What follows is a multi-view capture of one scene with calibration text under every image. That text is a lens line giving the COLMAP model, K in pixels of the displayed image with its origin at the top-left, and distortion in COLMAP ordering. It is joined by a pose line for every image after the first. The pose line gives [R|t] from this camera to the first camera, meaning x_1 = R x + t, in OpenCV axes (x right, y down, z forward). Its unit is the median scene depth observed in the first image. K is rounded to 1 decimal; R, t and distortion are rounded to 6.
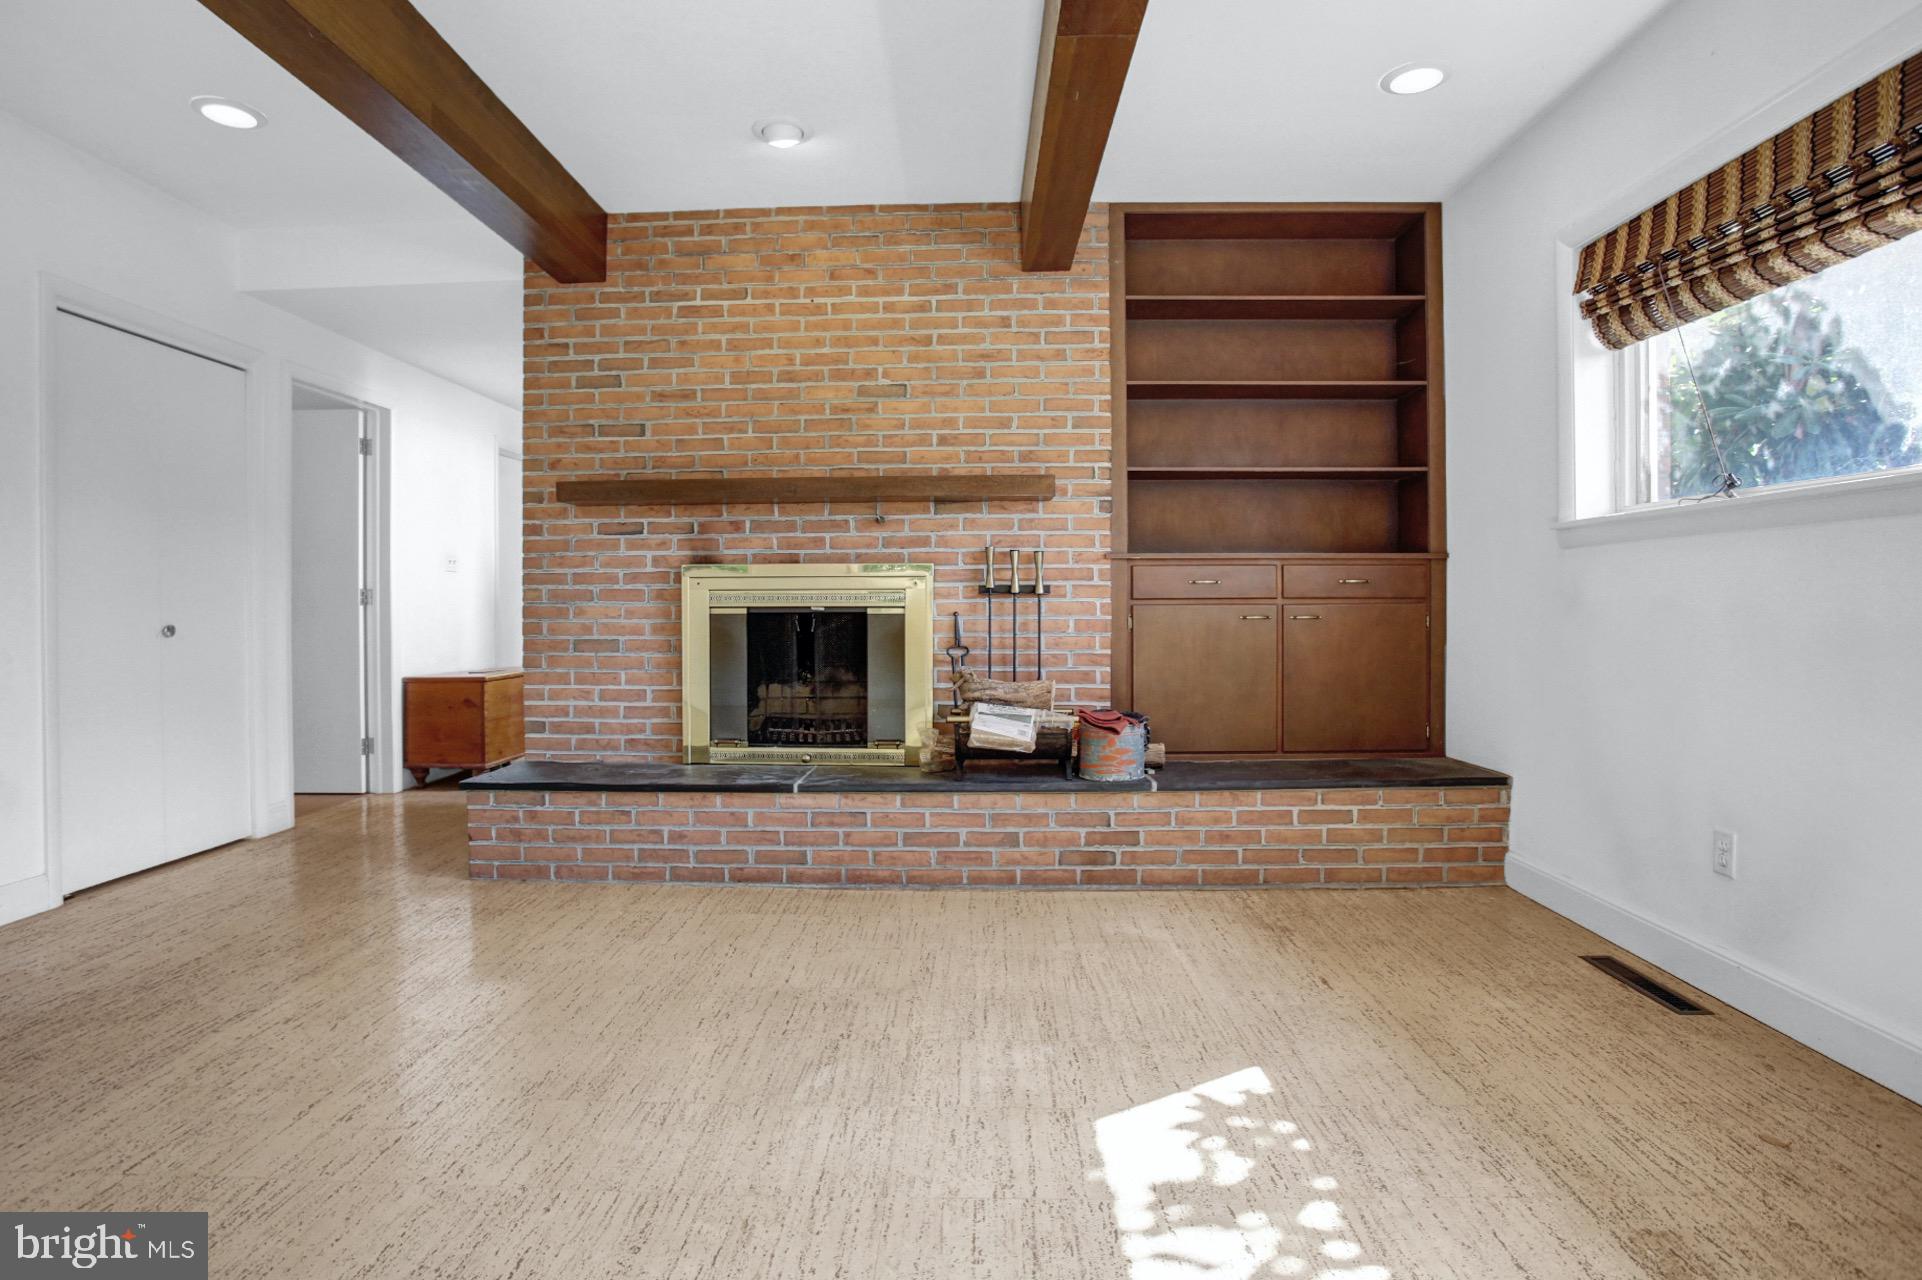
lens RADIAL K [[983.2, 0, 937.8], [0, 983.2, 617.7], [0, 0, 1]] dist [-0.086604, 0.041167]
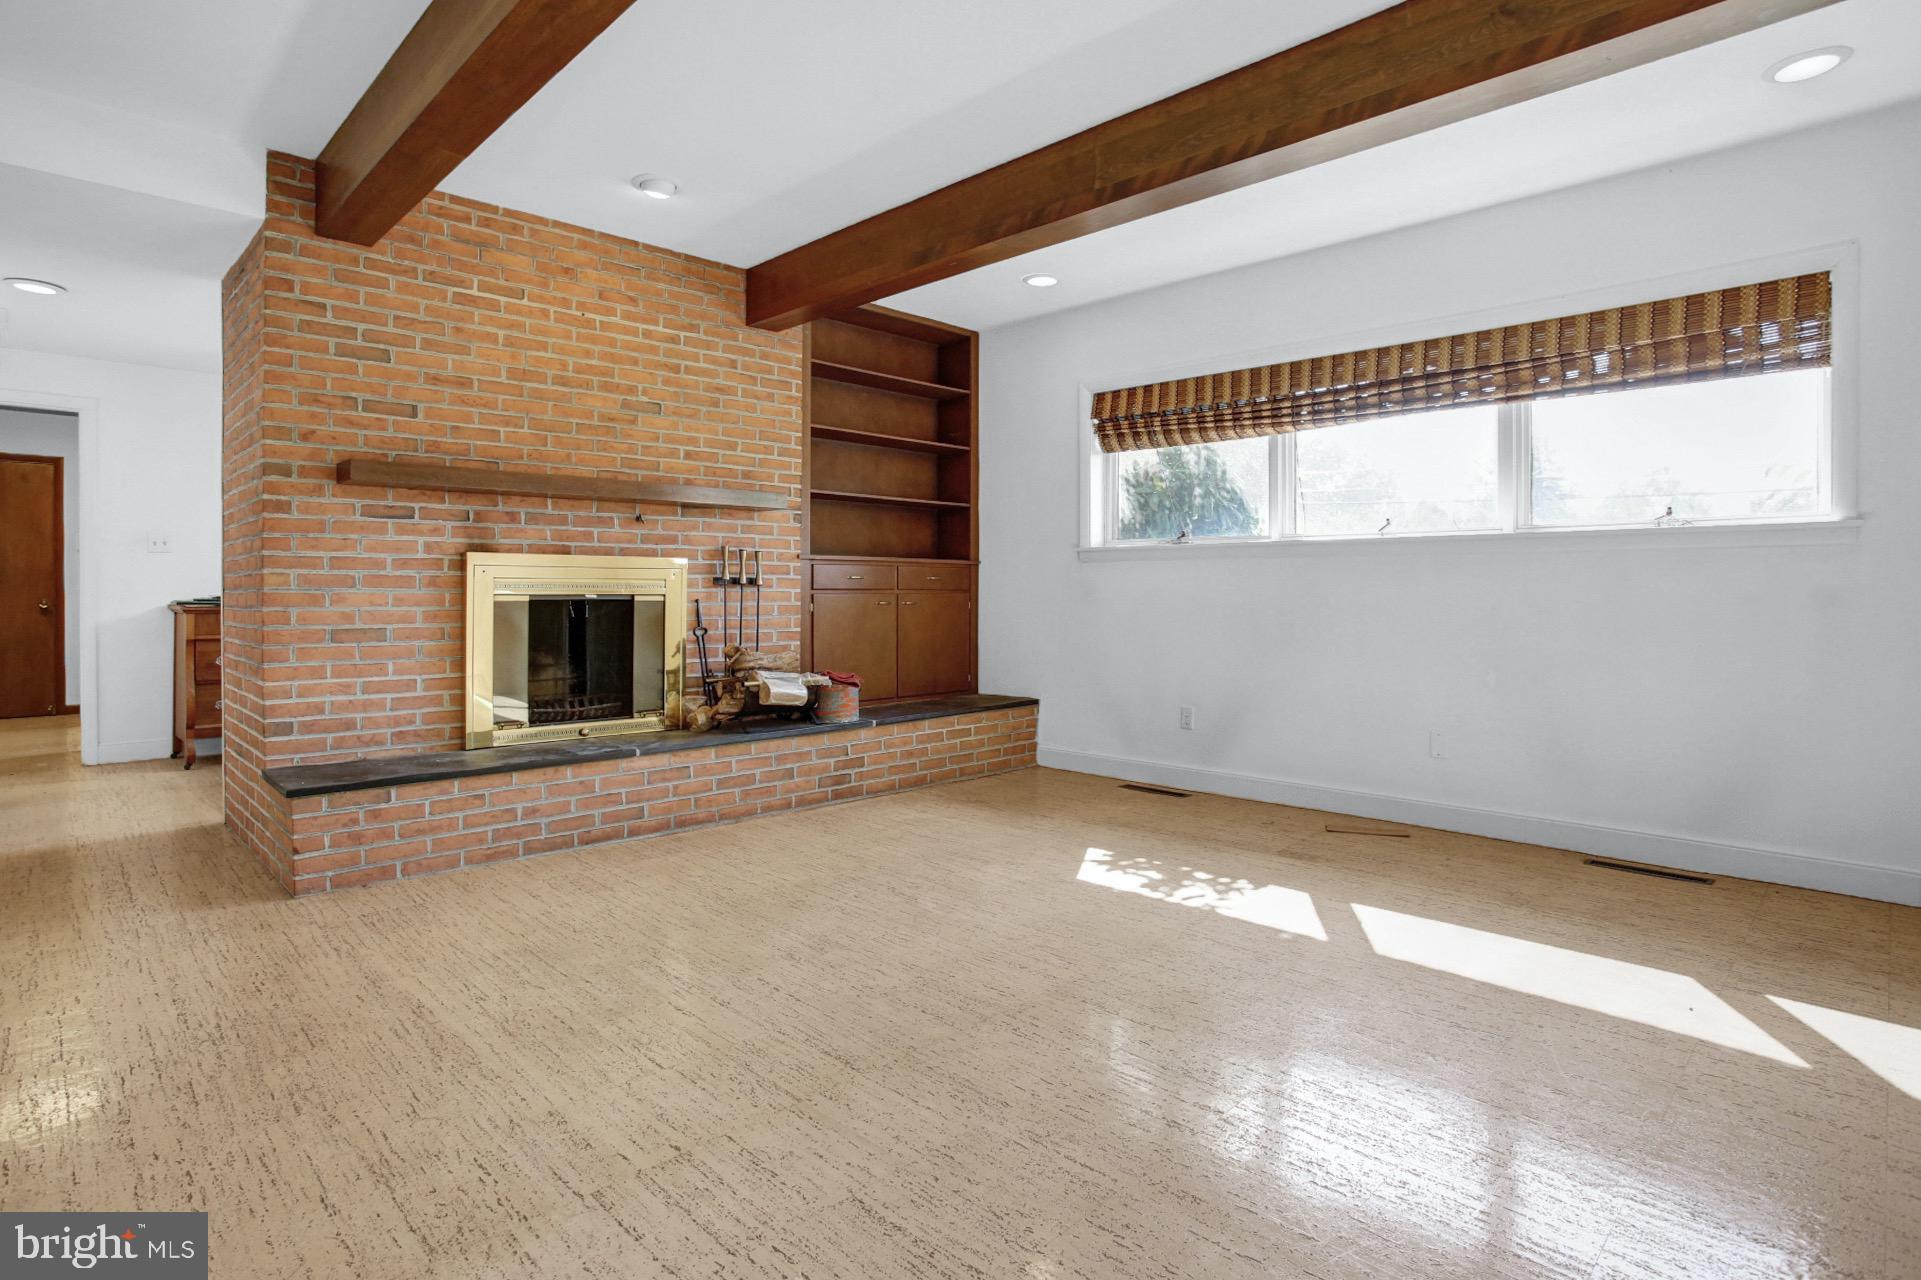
lens RADIAL K [[982.6, 0, 937.3], [0, 982.6, 617.7], [0, 0, 1]] dist [-0.086604, 0.041167]
pose [[0.689909, -0.012610, 0.723786, -0.645677], [0.005722, 0.999912, 0.011966, 0.004095], [-0.723873, -0.004114, 0.689921, -0.036477]]
